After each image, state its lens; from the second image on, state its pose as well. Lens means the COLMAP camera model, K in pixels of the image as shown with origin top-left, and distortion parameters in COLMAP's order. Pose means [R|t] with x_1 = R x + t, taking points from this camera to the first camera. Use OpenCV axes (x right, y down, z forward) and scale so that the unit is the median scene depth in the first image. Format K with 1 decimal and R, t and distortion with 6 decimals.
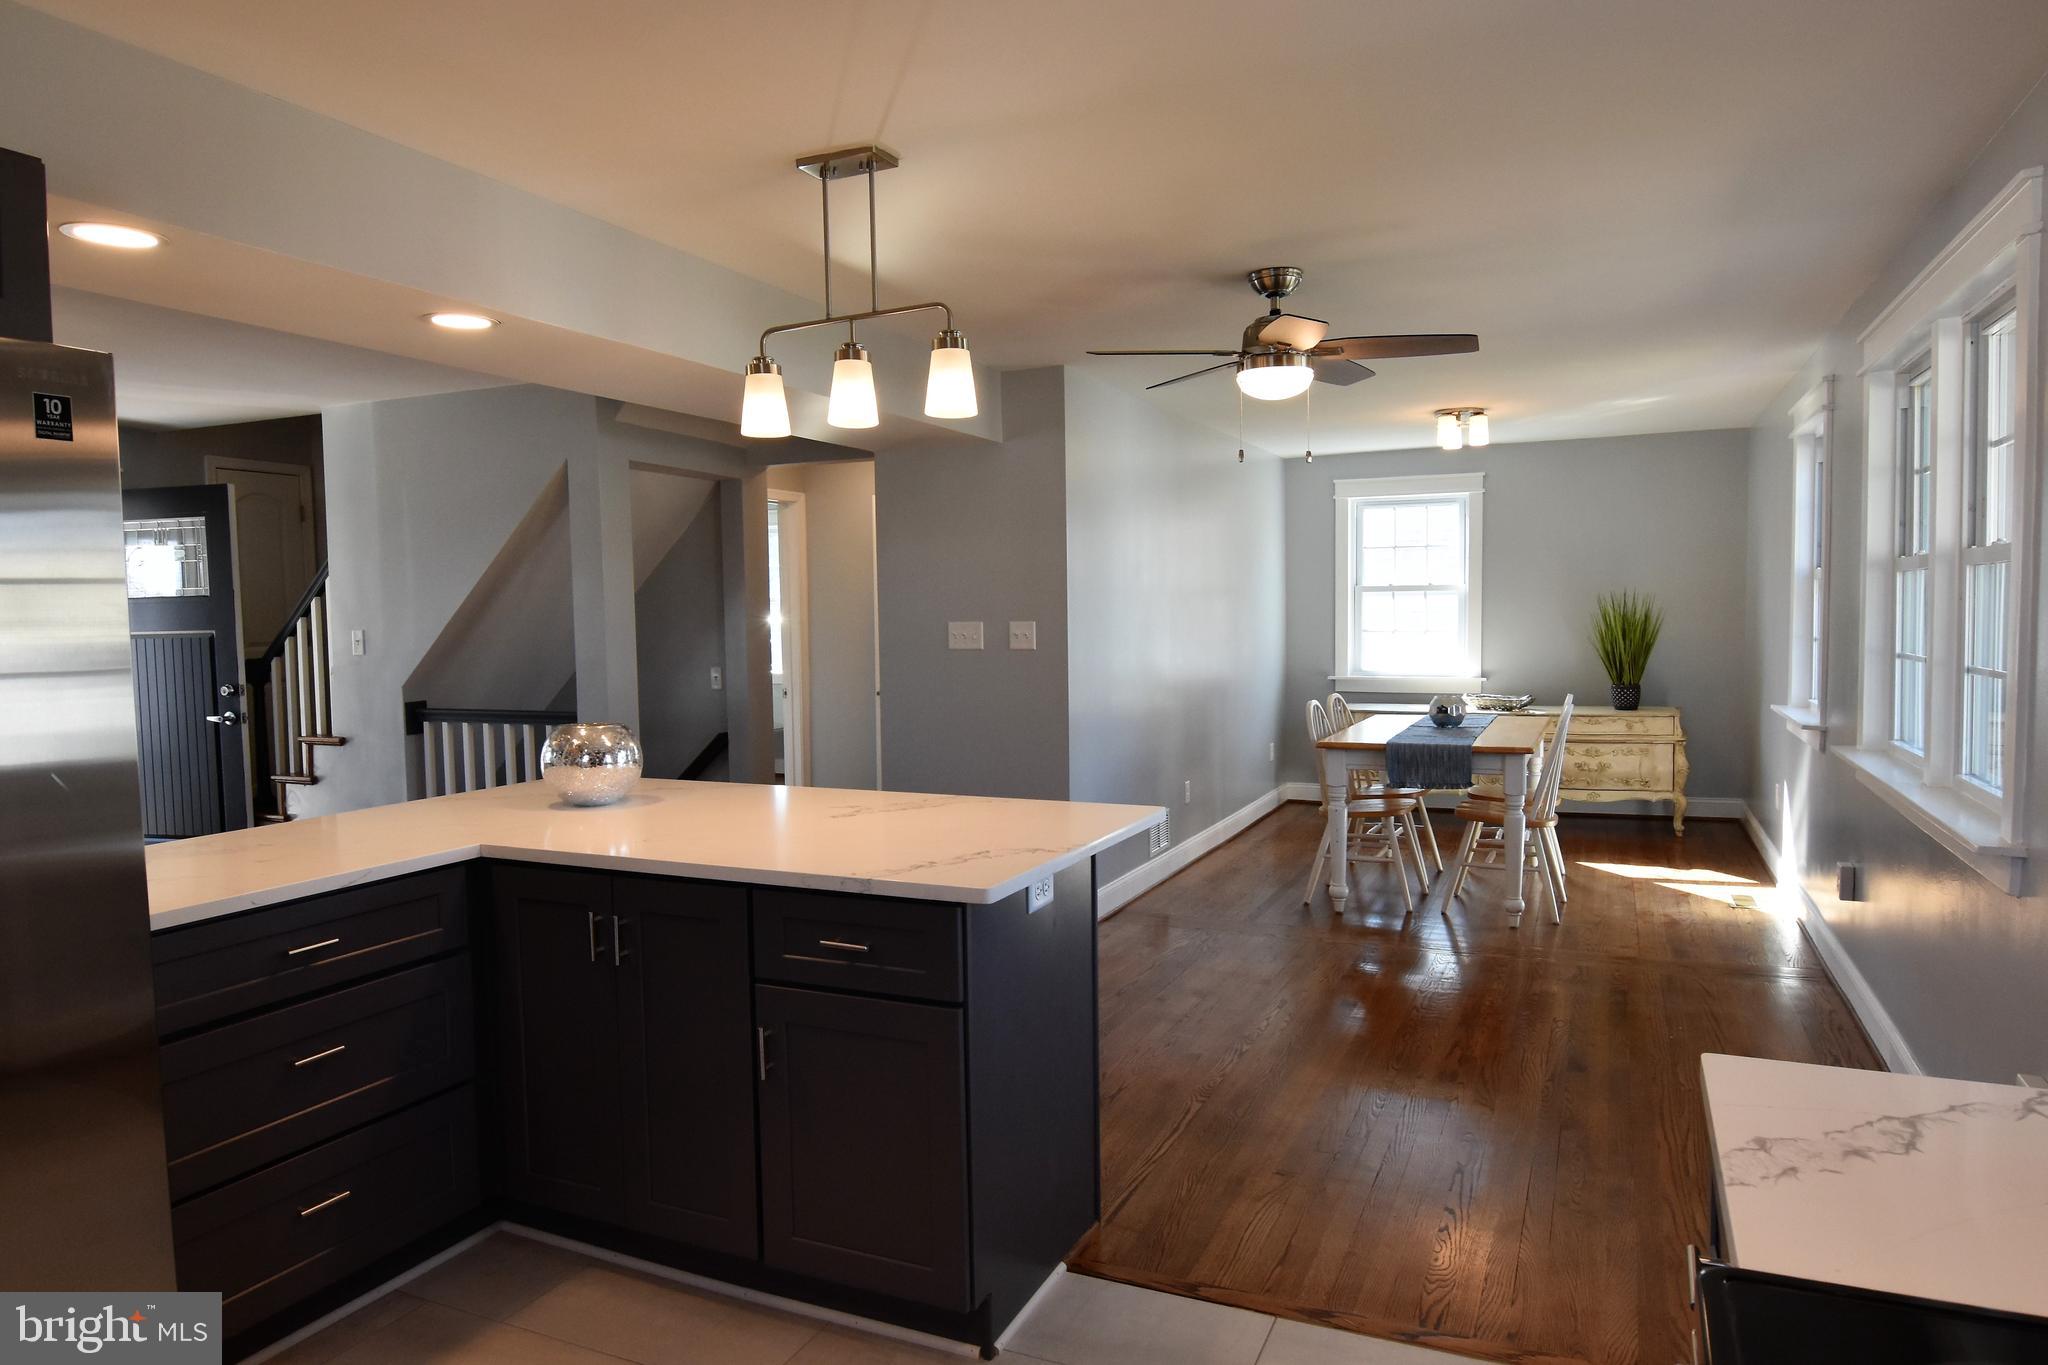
lens RADIAL K [[1277.3, 0, 1026.9], [0, 1277.3, 692.6], [0, 0, 1]] dist [-0.007455, -0.002288]
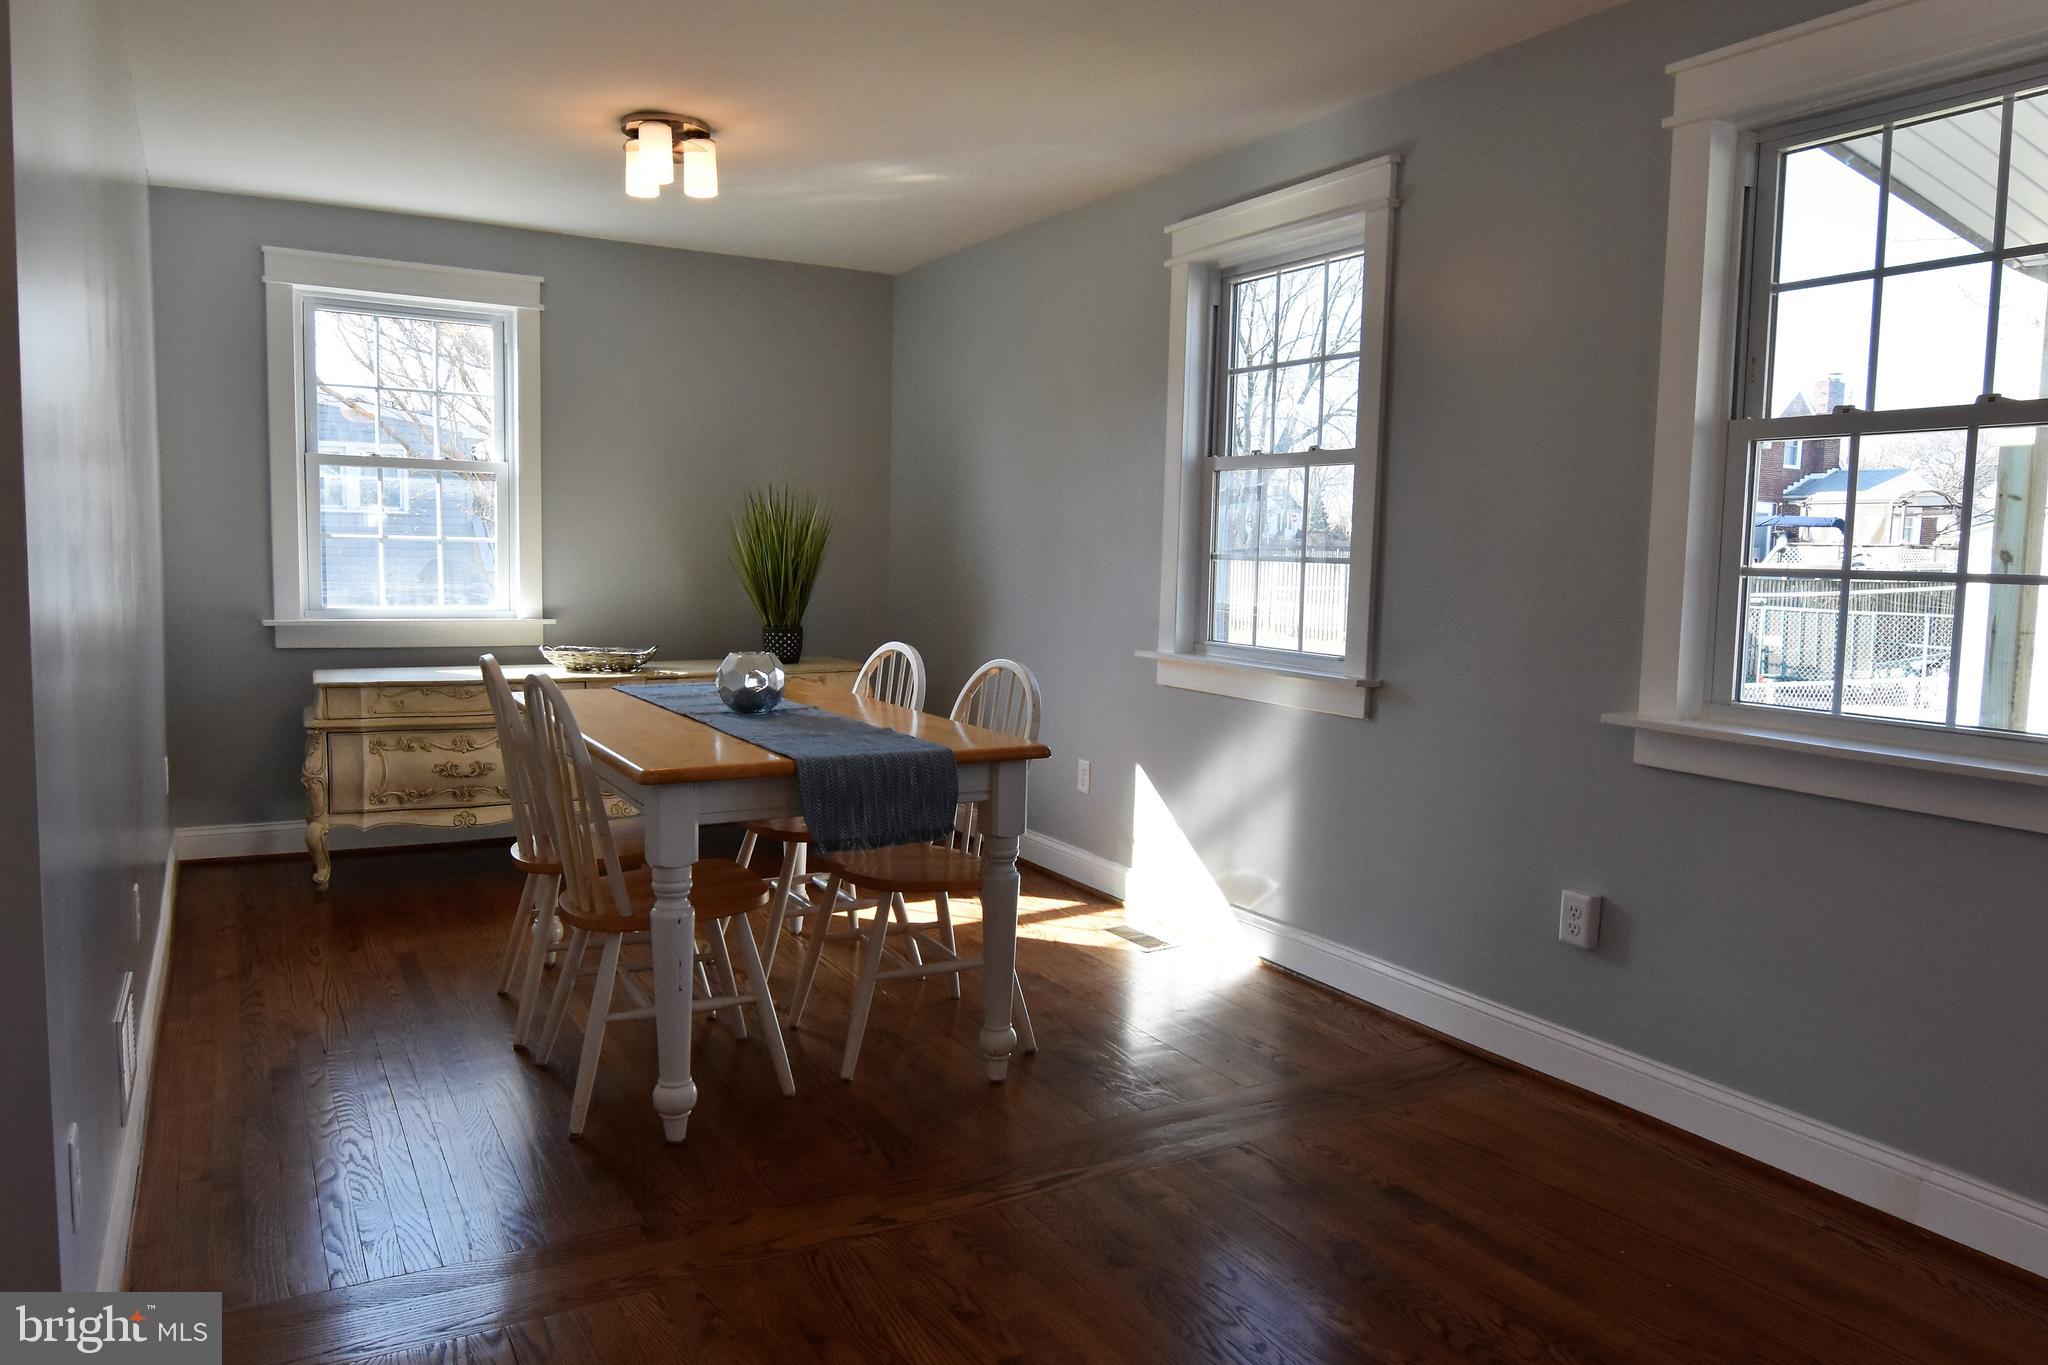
lens RADIAL K [[1393.9, 0, 1024.0], [0, 1393.9, 682.5], [0, 0, 1]] dist [-0.007470, -0.002089]
pose [[0.584396, -0.048907, 0.809993, -0.049771], [0.021873, 0.998769, 0.044524, -0.005980], [-0.811174, -0.008303, 0.584746, 0.429428]]
